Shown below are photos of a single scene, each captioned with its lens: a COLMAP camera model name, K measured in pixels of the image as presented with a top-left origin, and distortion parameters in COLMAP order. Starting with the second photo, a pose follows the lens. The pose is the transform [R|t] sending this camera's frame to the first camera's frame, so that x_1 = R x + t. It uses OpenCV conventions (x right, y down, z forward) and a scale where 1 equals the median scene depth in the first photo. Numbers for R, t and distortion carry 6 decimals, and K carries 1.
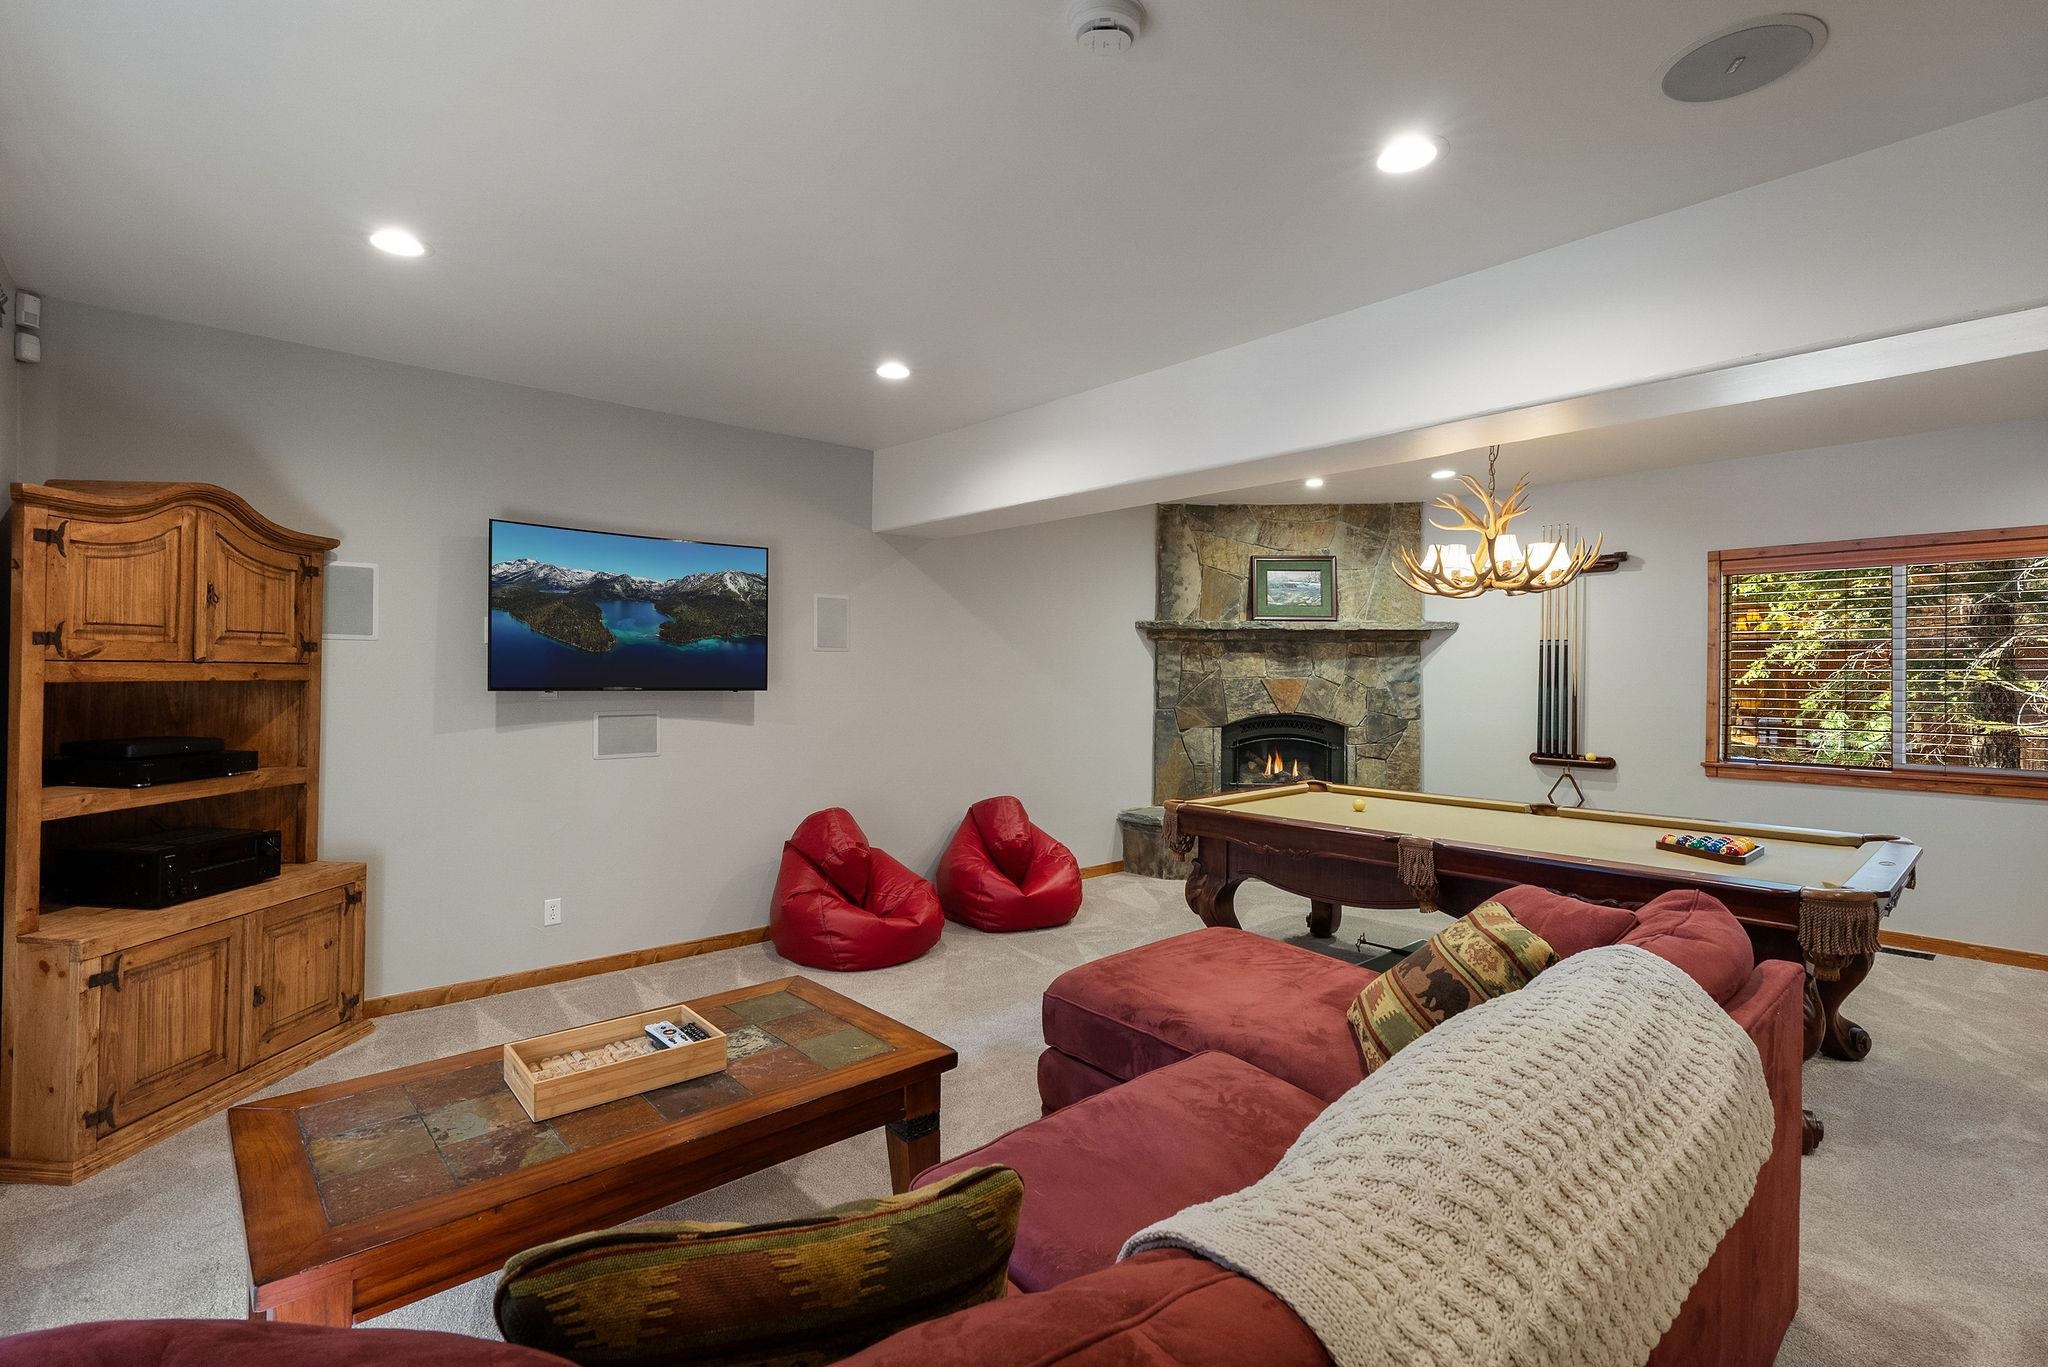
lens RADIAL K [[925.5, 0, 1019.2], [0, 925.5, 676.7], [0, 0, 1]] dist [-0.009077, -0.000713]
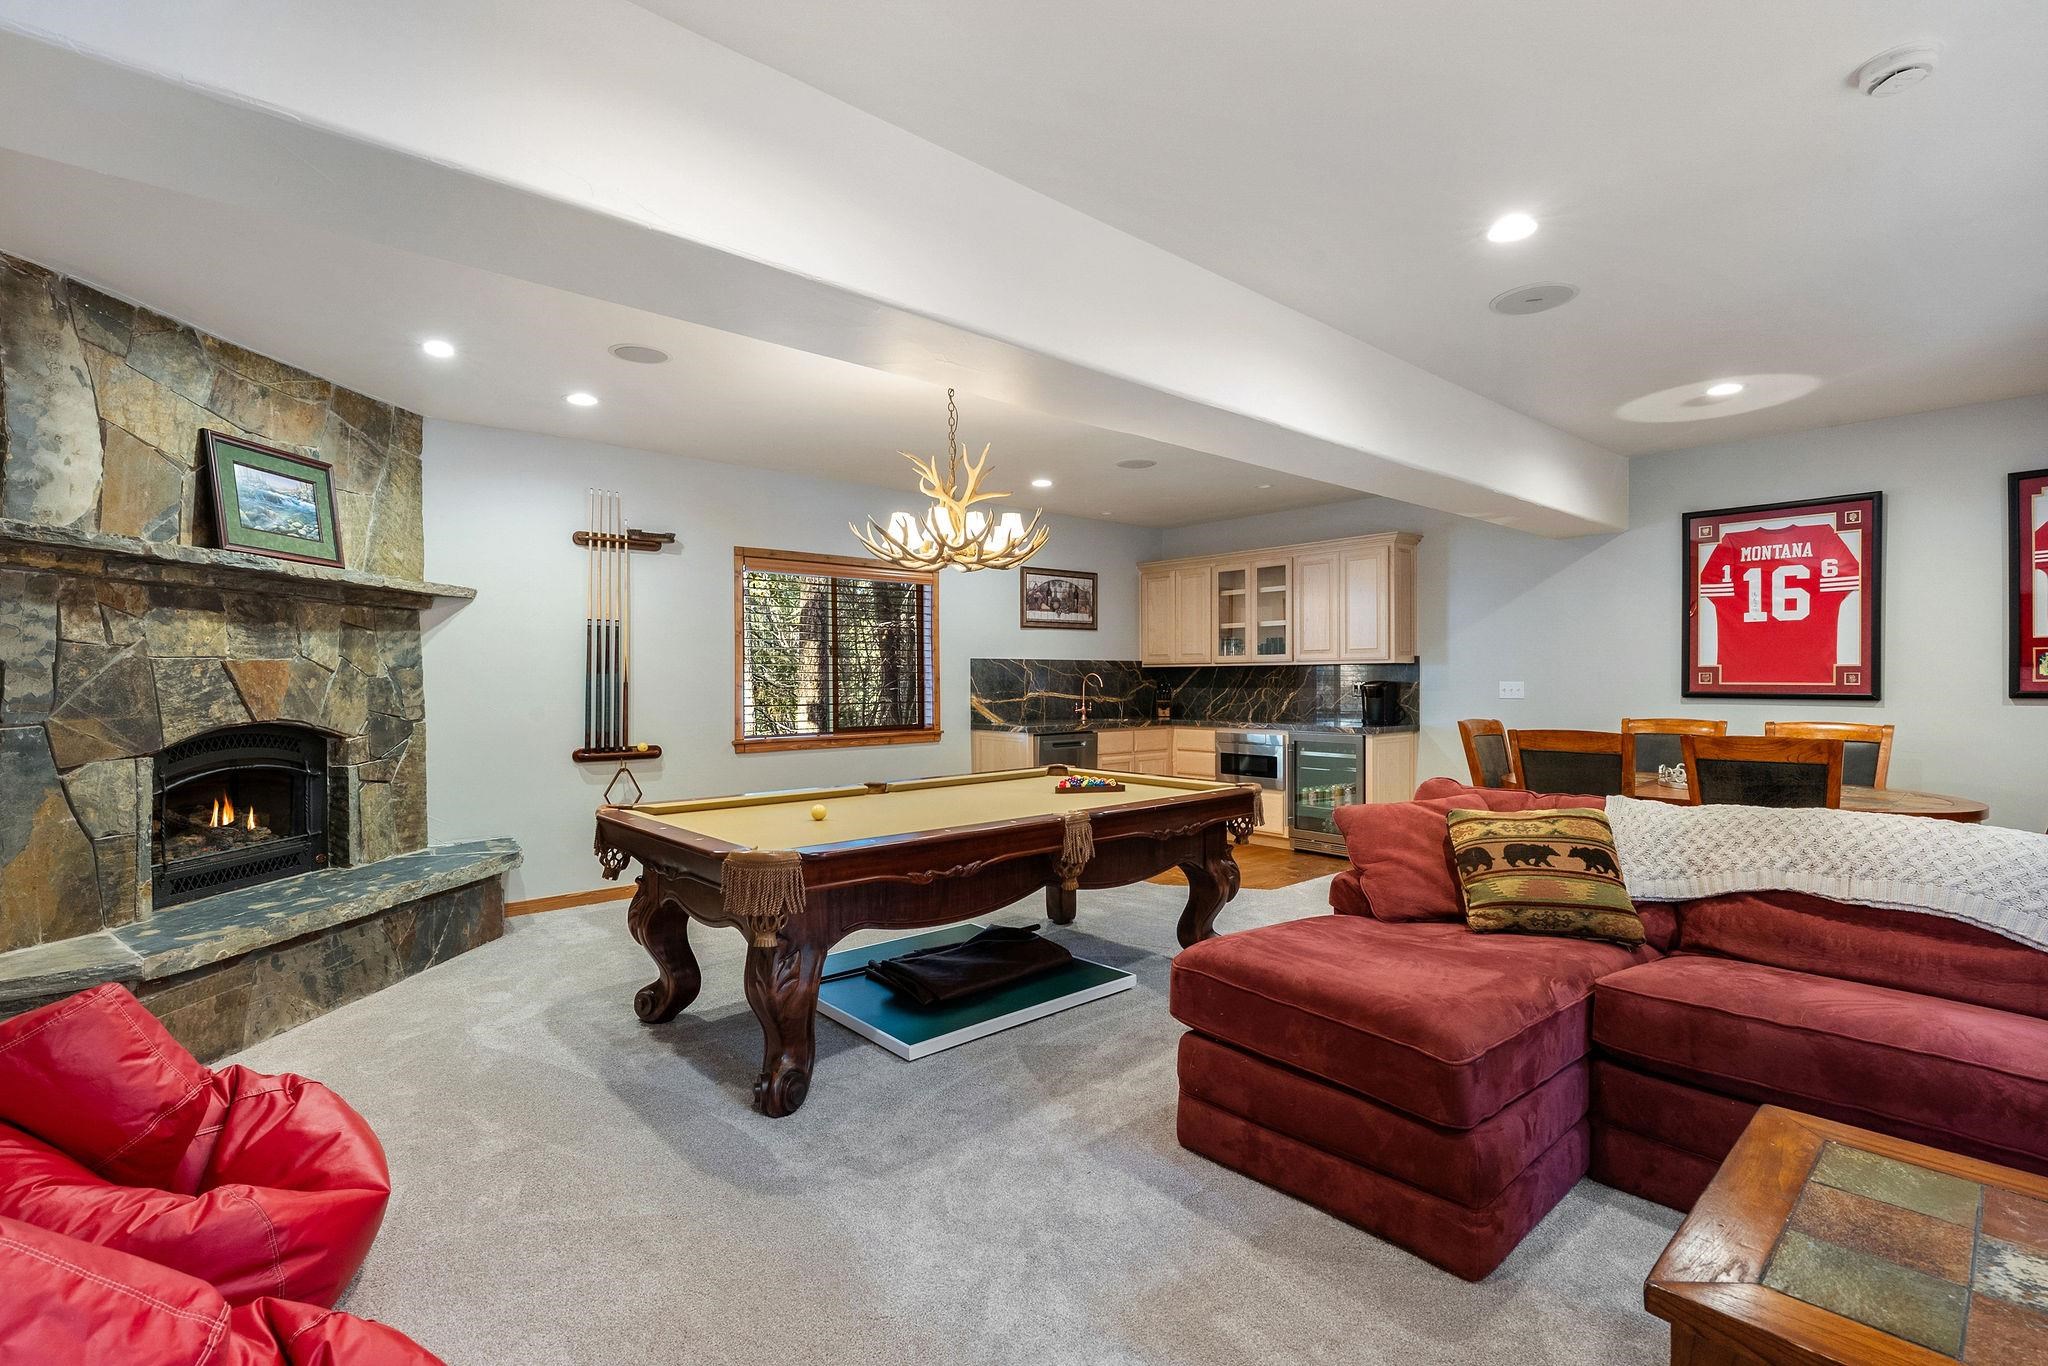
lens RADIAL K [[938.9, 0, 1007.9], [0, 938.9, 674.2], [0, 0, 1]] dist [-0.006842, 0.000542]
pose [[0.009363, 0.000842, 0.999956, -0.282567], [0.008039, 0.999967, -0.000917, 0.014870], [-0.999924, 0.008048, 0.009356, 0.538473]]
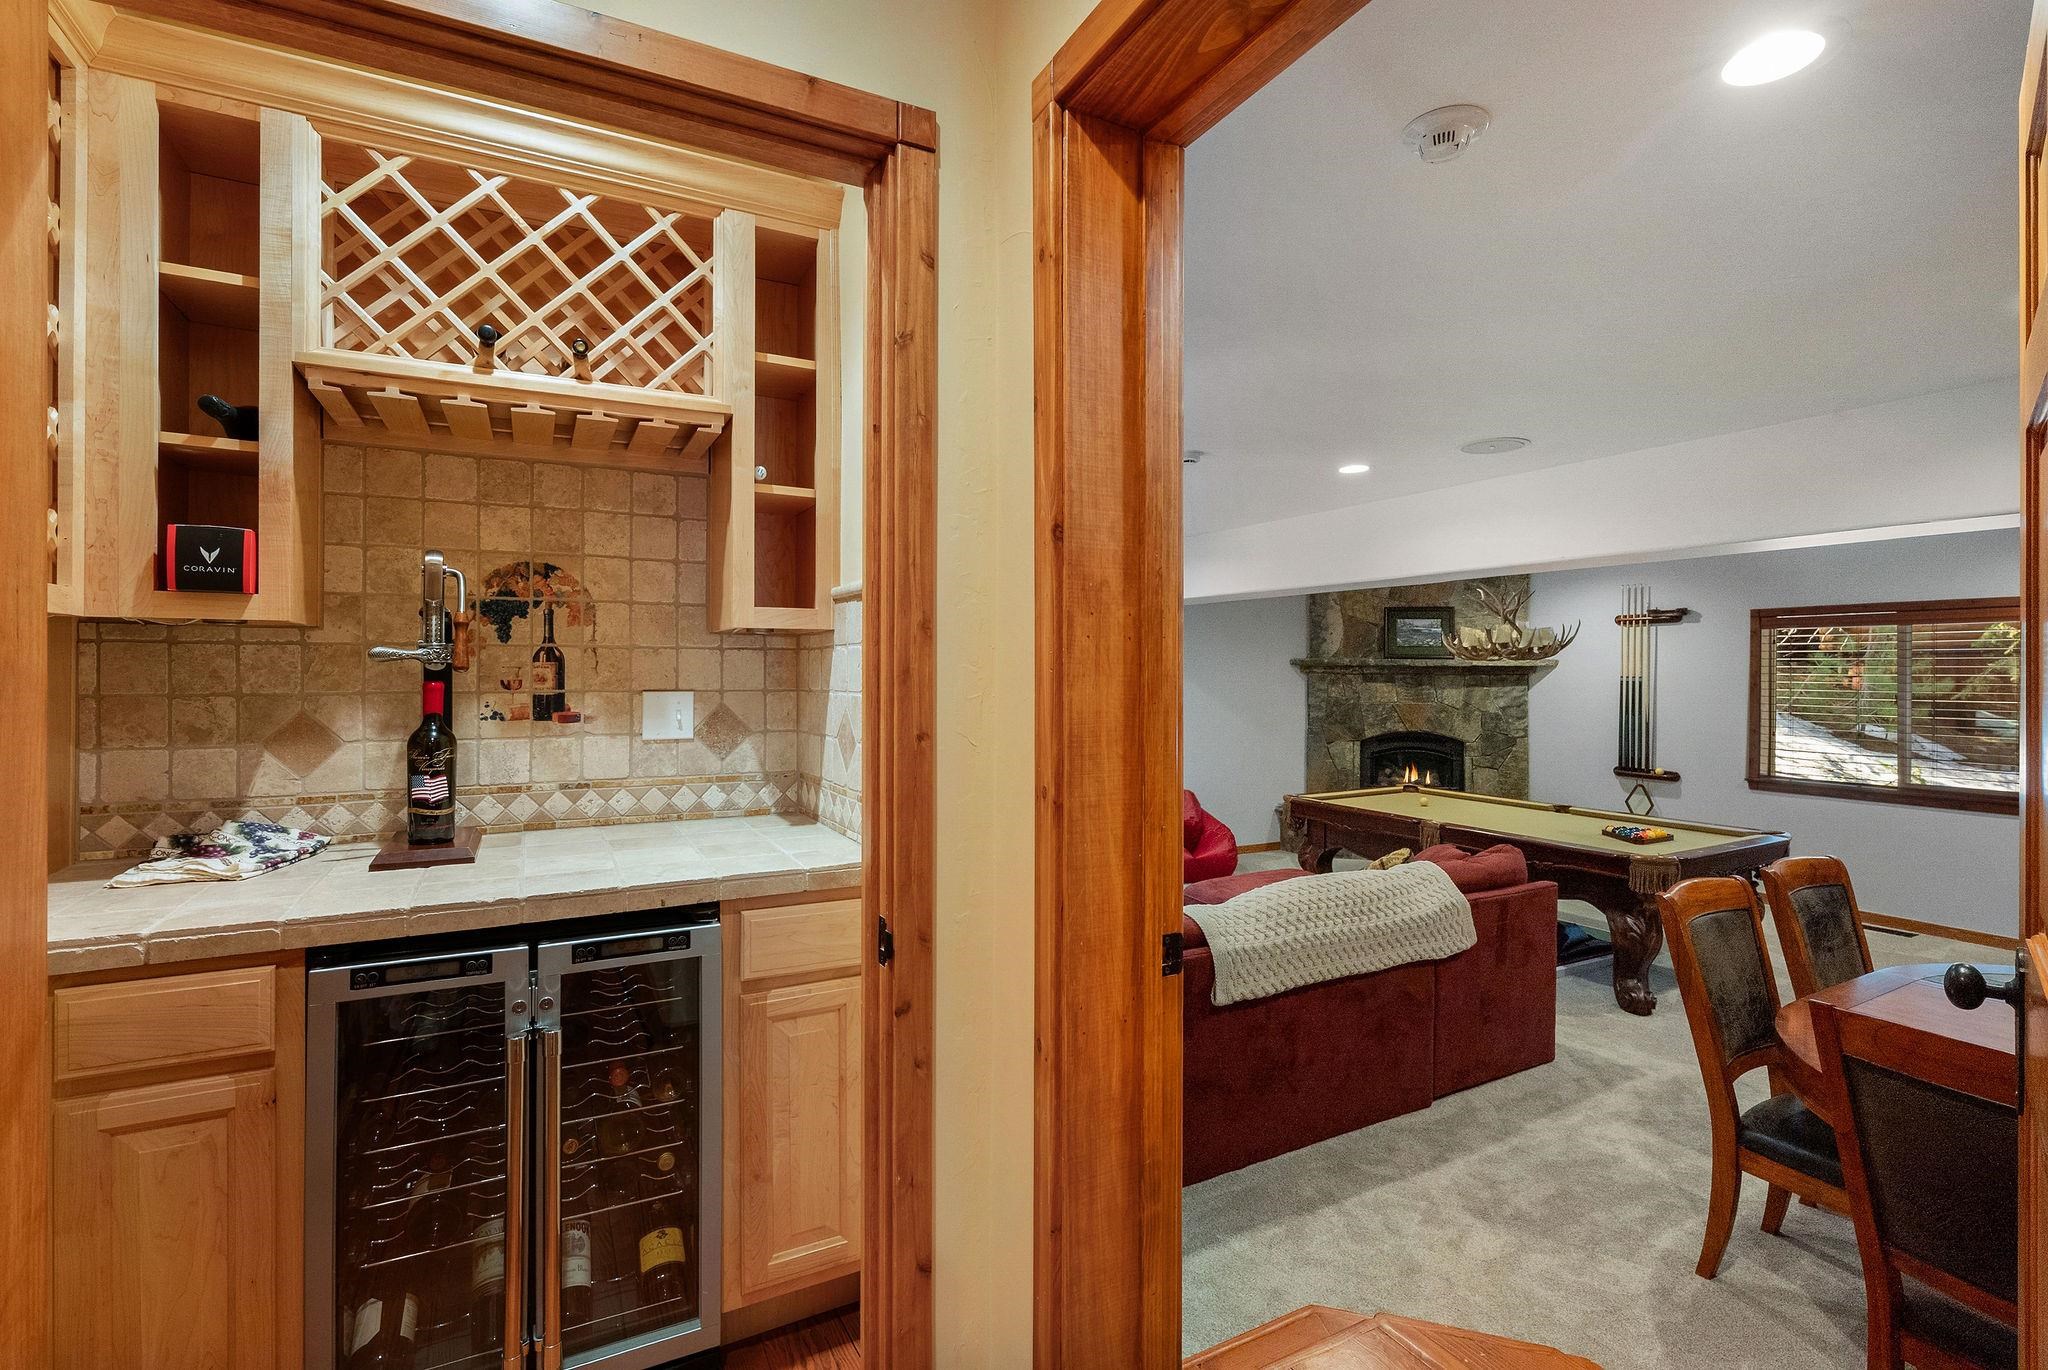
lens RADIAL K [[928.6, 0, 1034.2], [0, 928.6, 670.0], [0, 0, 1]] dist [-0.003465, 0.000265]
pose [[0.976550, -0.001922, -0.215281, 0.055946], [0.001289, 0.999994, -0.003080, -0.040814], [0.215286, 0.002731, 0.976547, -0.352370]]
